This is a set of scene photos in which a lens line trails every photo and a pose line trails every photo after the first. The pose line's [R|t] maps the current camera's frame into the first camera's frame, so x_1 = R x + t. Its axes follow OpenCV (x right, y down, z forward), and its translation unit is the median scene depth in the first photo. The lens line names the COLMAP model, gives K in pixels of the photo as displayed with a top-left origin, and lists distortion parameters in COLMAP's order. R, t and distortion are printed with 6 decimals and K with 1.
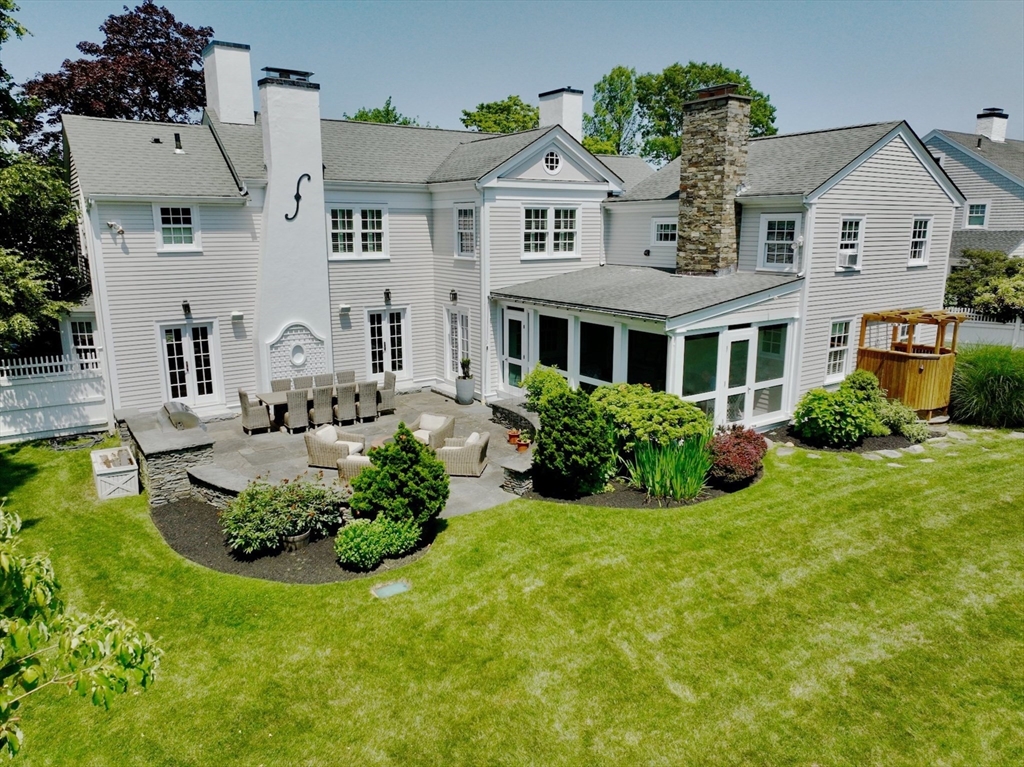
lens RADIAL K [[718.8, 0, 511.0], [0, 718.8, 382.4], [0, 0, 1]] dist [0.037907, -0.006114]
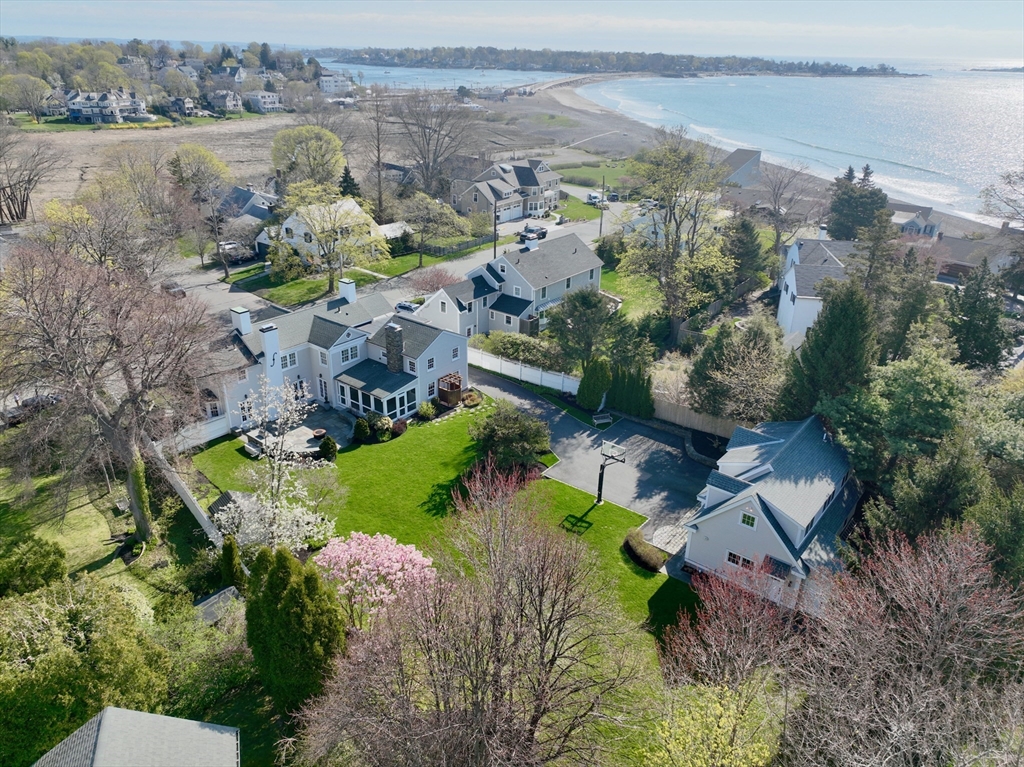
lens RADIAL K [[718.8, 0, 512.1], [0, 718.8, 382.4], [0, 0, 1]] dist [0.037907, -0.006114]
pose [[0.960230, -0.096999, 0.261821, -0.128885], [0.039370, 0.975384, 0.216970, -0.934023], [-0.276422, -0.198033, 0.940412, -2.788830]]
